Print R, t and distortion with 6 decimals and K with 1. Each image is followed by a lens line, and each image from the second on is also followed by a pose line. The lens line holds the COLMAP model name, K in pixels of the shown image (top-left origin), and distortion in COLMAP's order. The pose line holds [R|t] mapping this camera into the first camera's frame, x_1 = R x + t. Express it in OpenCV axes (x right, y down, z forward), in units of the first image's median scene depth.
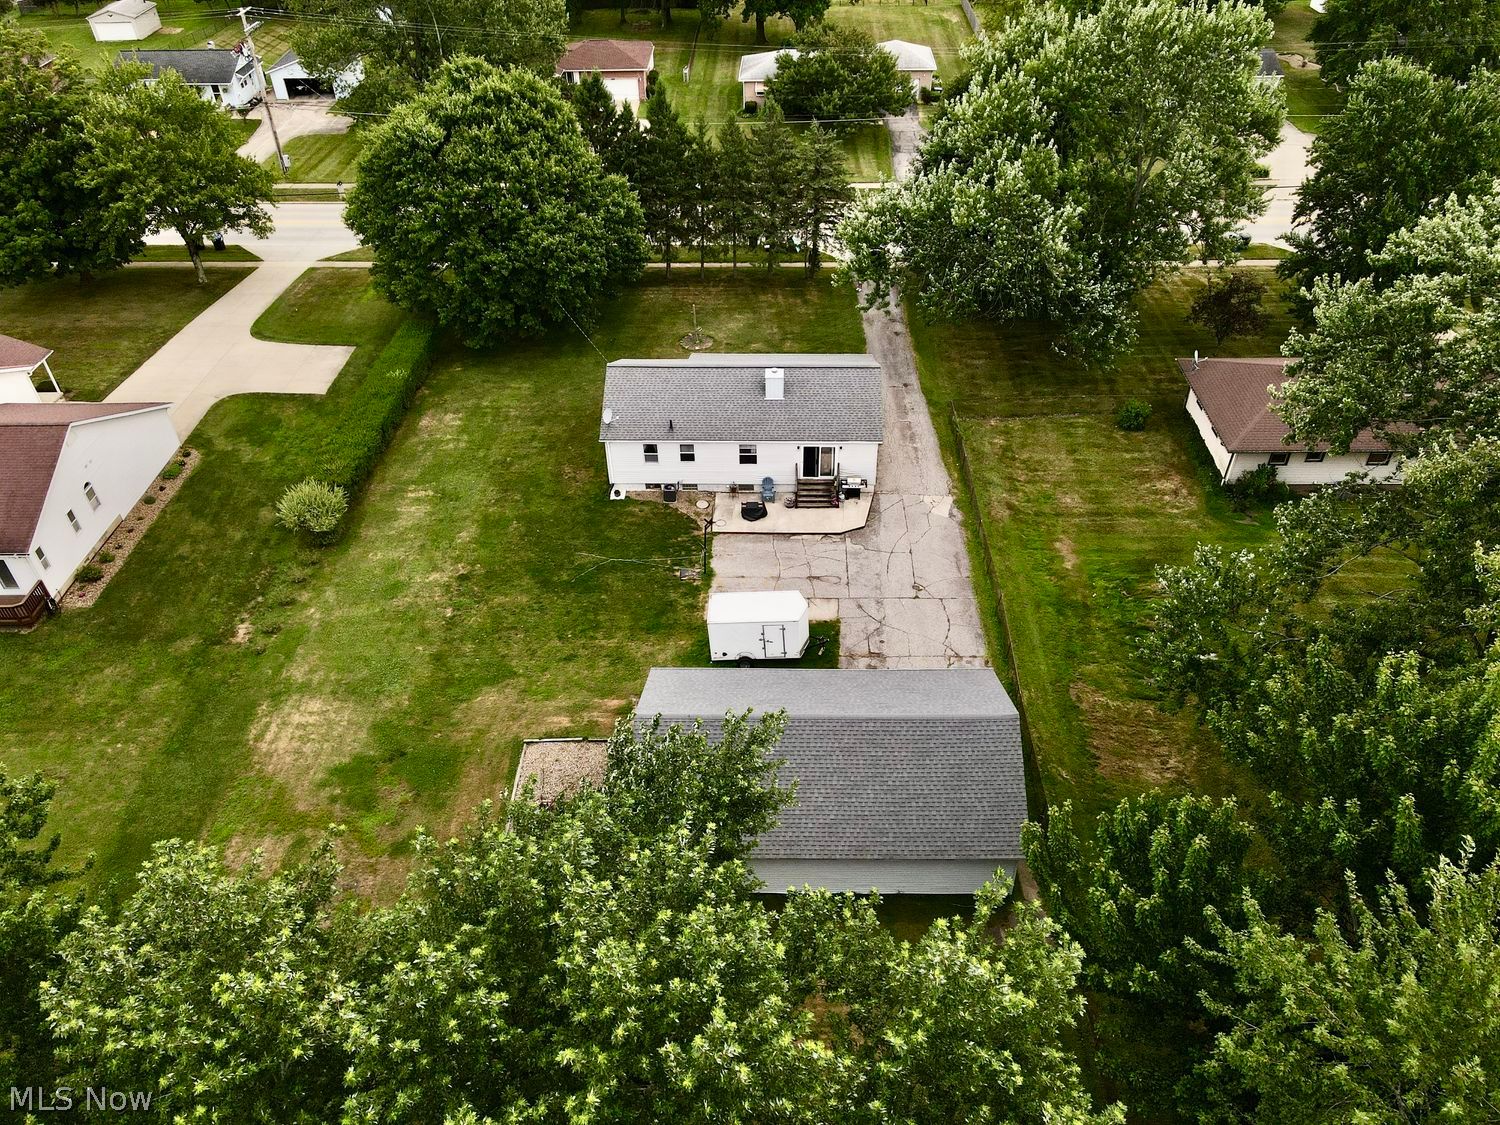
lens RADIAL K [[1095.8, 0, 755.4], [0, 1095.8, 564.2], [0, 0, 1]] dist [0.010265, 0.014478]
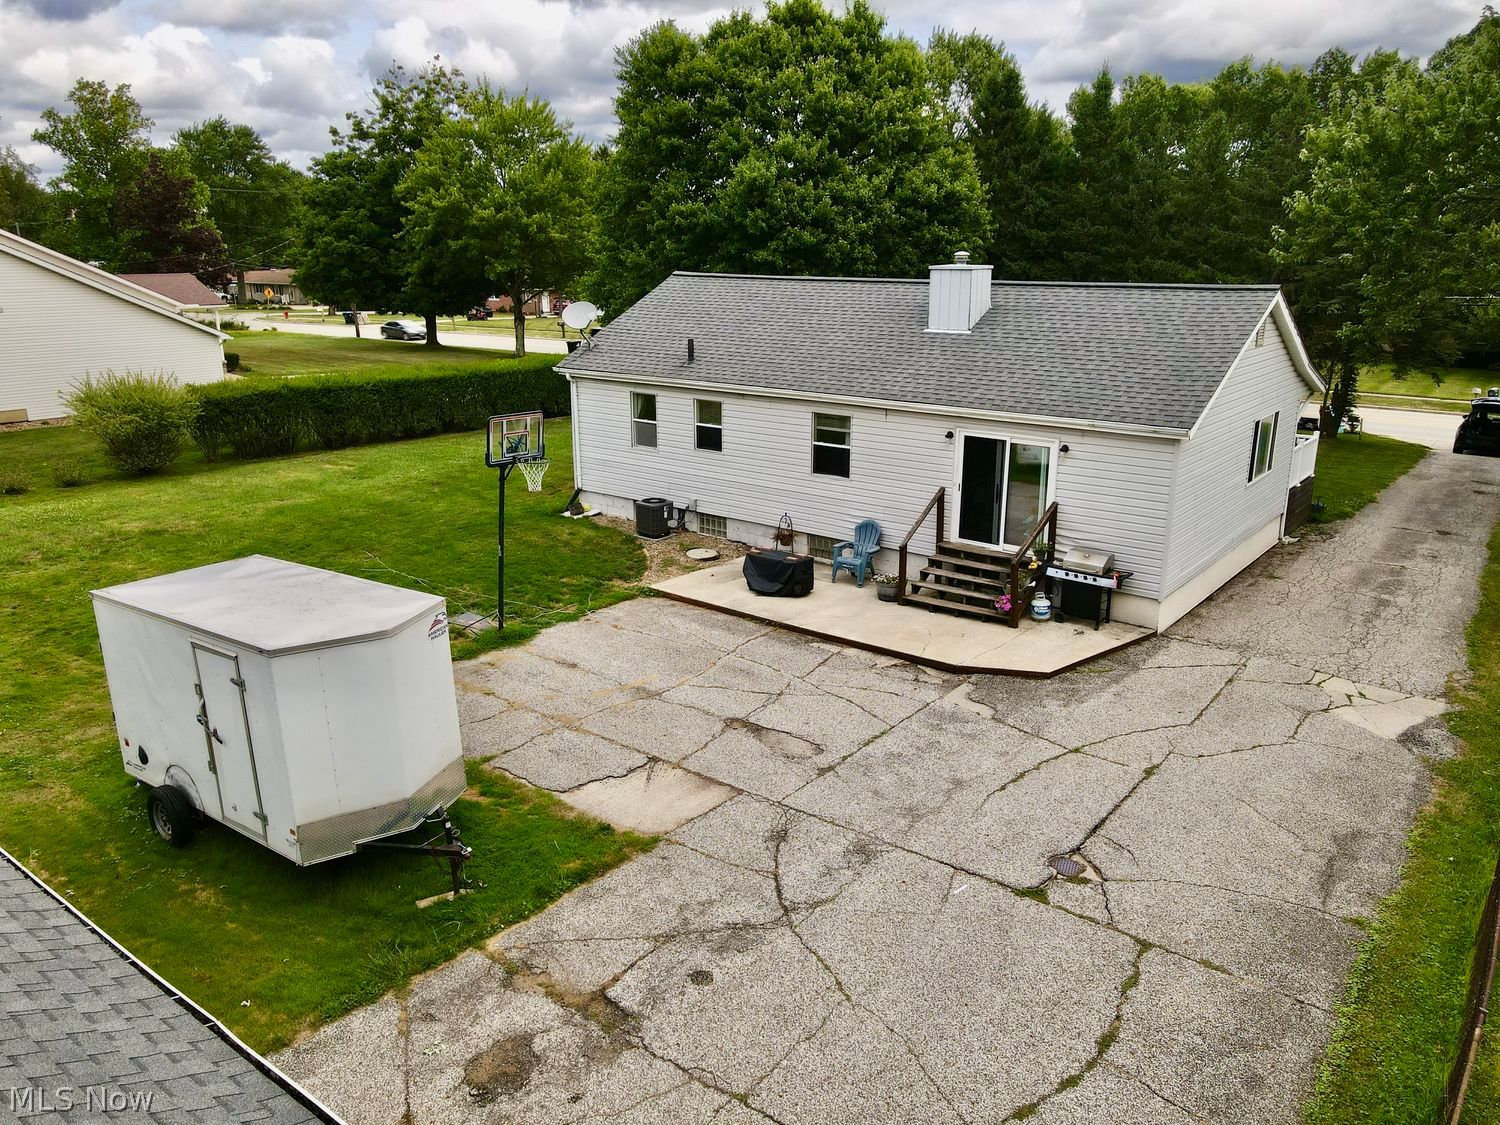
lens RADIAL K [[1095.8, 0, 758.4], [0, 1095.8, 564.0], [0, 0, 1]] dist [0.010265, 0.014478]
pose [[0.805796, 0.180268, -0.564089, 0.193835], [-0.385201, 0.883043, -0.268058, 0.046909], [0.449793, 0.433287, 0.780992, 0.712960]]
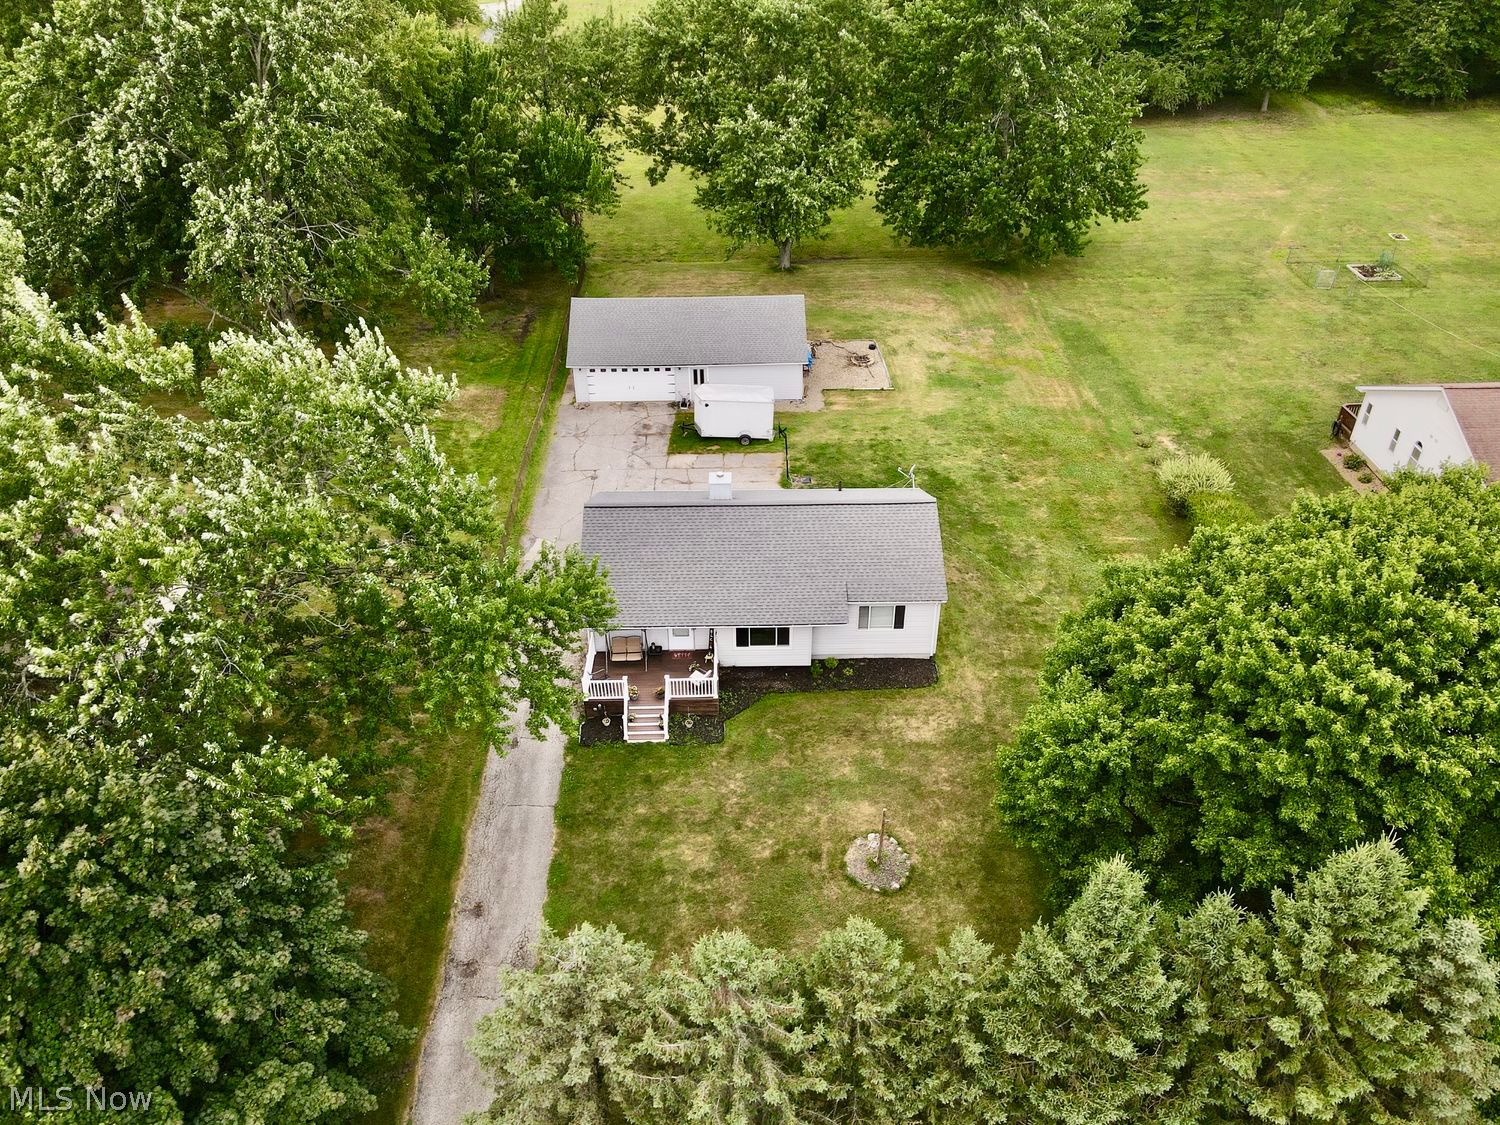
lens RADIAL K [[1095.8, 0, 749.4], [0, 1095.8, 559.8], [0, 0, 1]] dist [0.010265, 0.014478]
pose [[-0.999087, 0.041154, -0.011470, 0.005903], [-0.000187, 0.264251, 0.964454, -0.935489], [0.042722, 0.963575, -0.264002, 1.267602]]
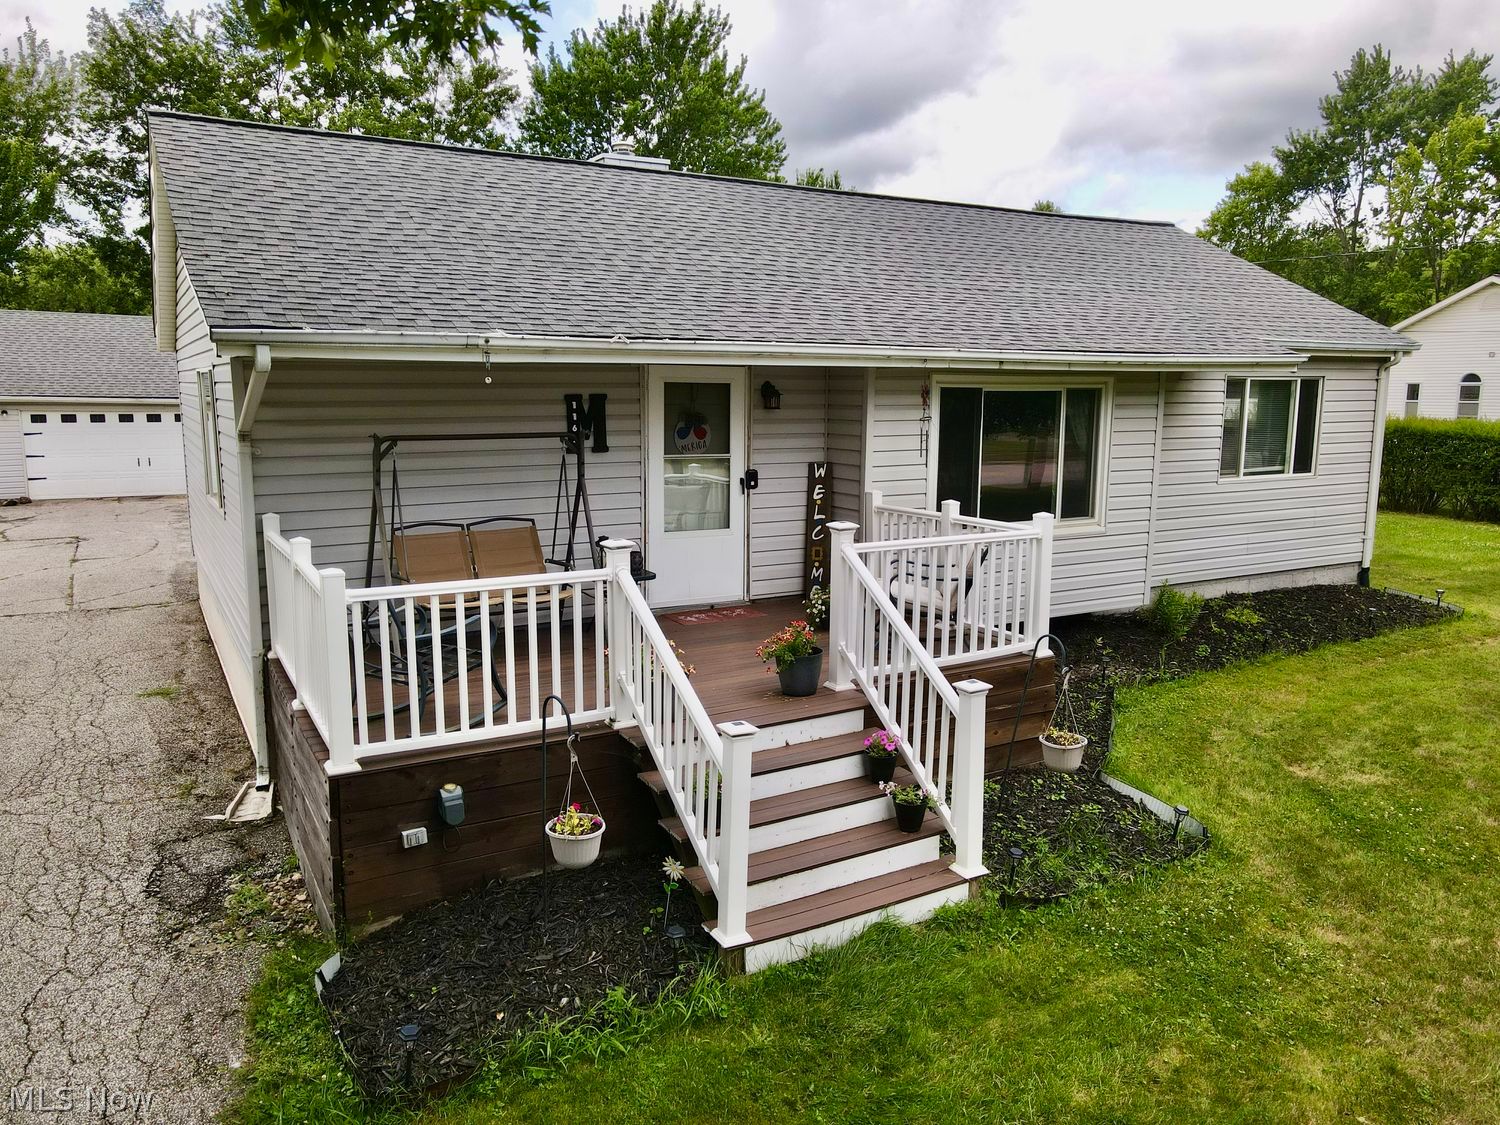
lens RADIAL K [[1095.8, 0, 754.0], [0, 1095.8, 556.8], [0, 0, 1]] dist [0.010265, 0.014478]
pose [[-0.855418, 0.090113, -0.510039, 0.128799], [-0.324518, 0.674238, 0.663394, -0.291807], [0.403668, 0.732996, -0.547511, 1.215605]]
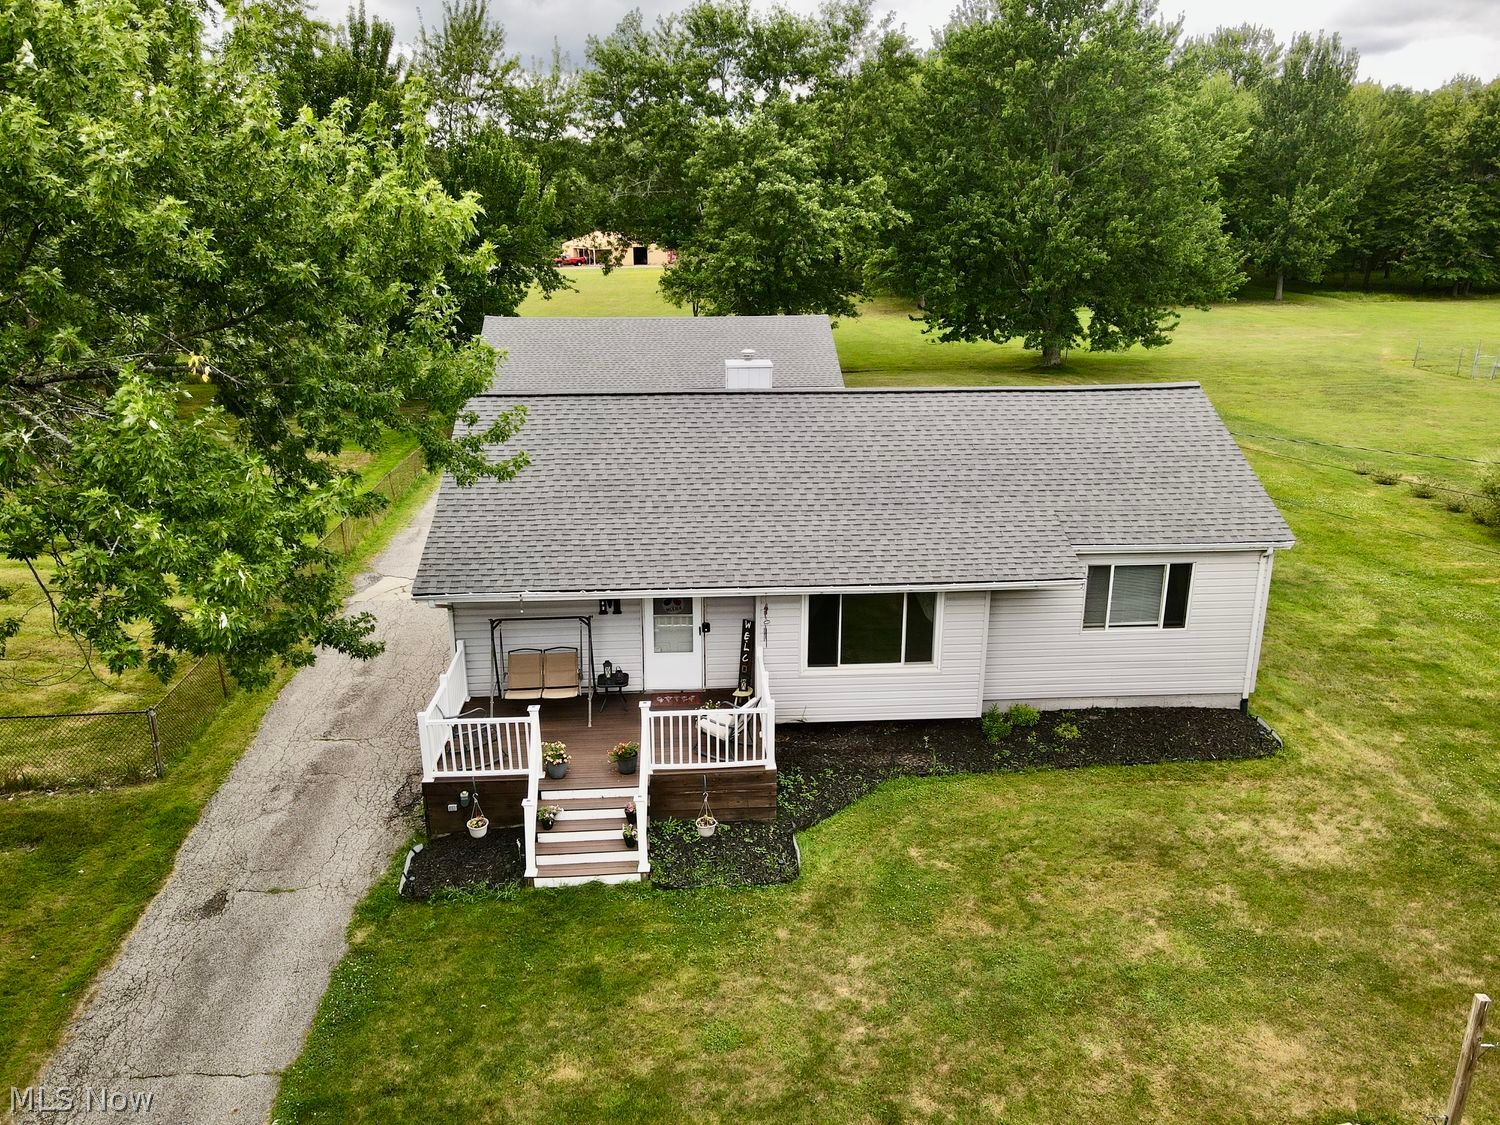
lens RADIAL K [[1095.8, 0, 753.6], [0, 1095.8, 559.6], [0, 0, 1]] dist [0.010265, 0.014478]
pose [[-0.995760, 0.041305, -0.082194, 0.049429], [-0.046546, 0.544457, 0.837496, -0.467017], [0.079344, 0.837771, -0.540226, 1.269383]]
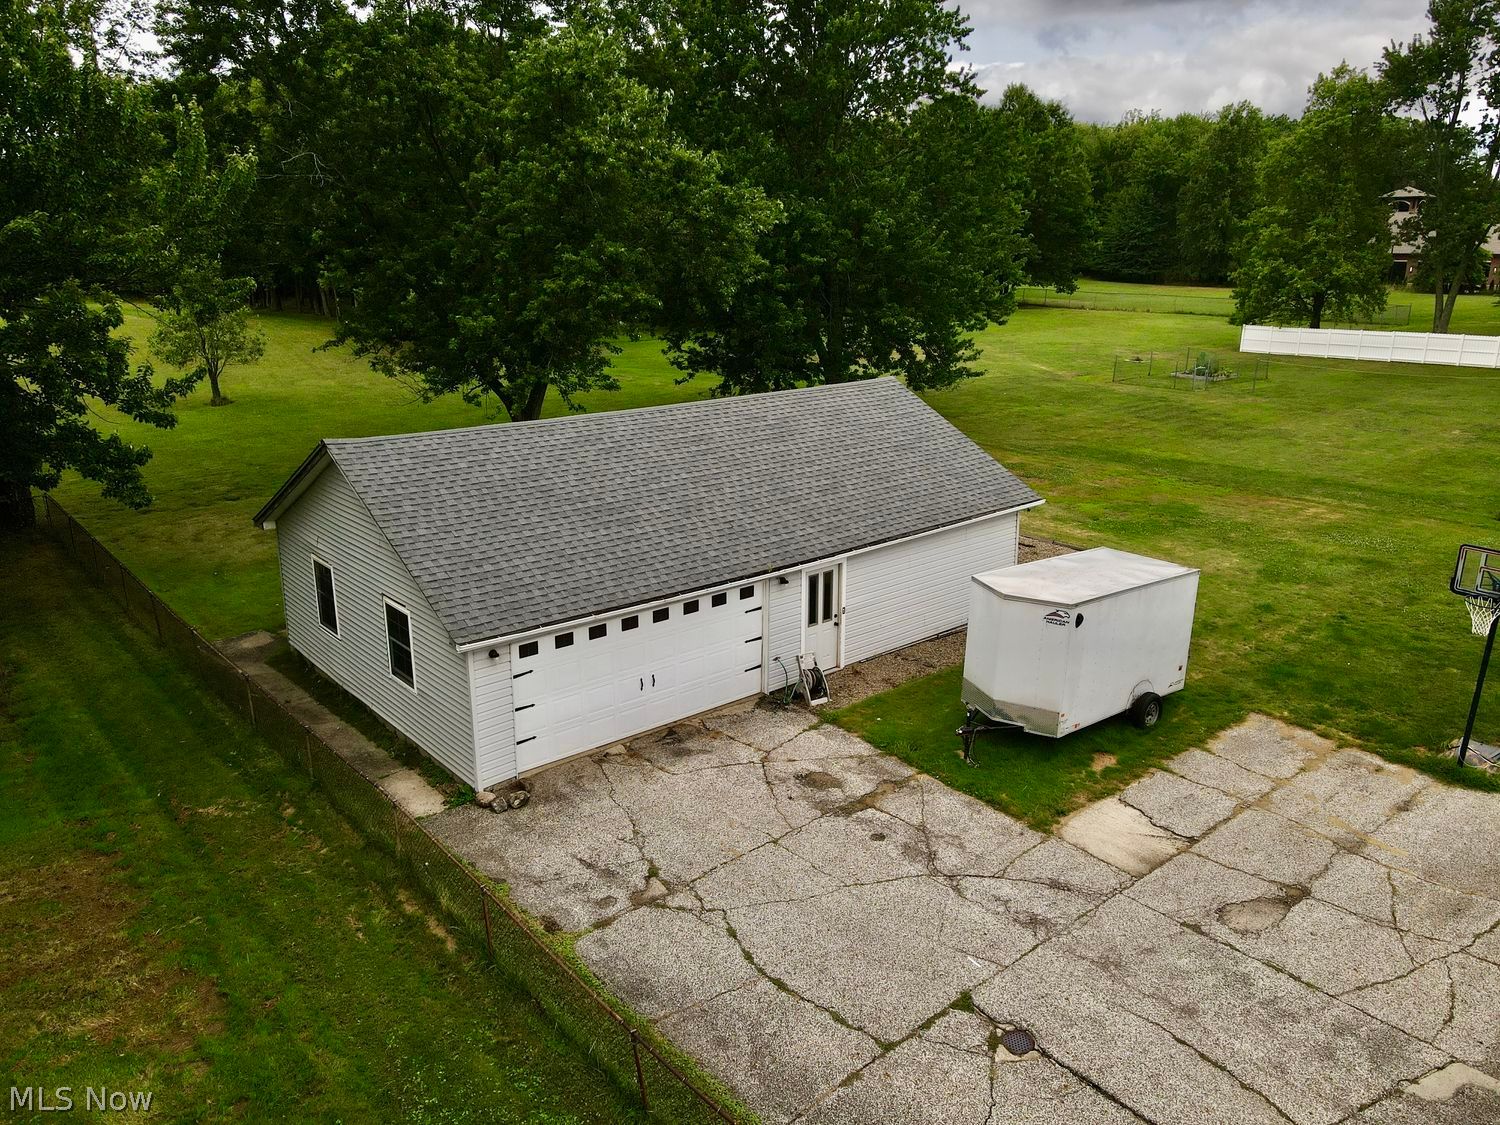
lens RADIAL K [[1095.8, 0, 755.7], [0, 1095.8, 564.8], [0, 0, 1]] dist [0.010265, 0.014478]
pose [[-0.744181, 0.205218, -0.635673, 0.282762], [-0.416027, 0.602137, 0.681434, -0.152263], [0.522605, 0.771567, -0.362723, 0.902950]]
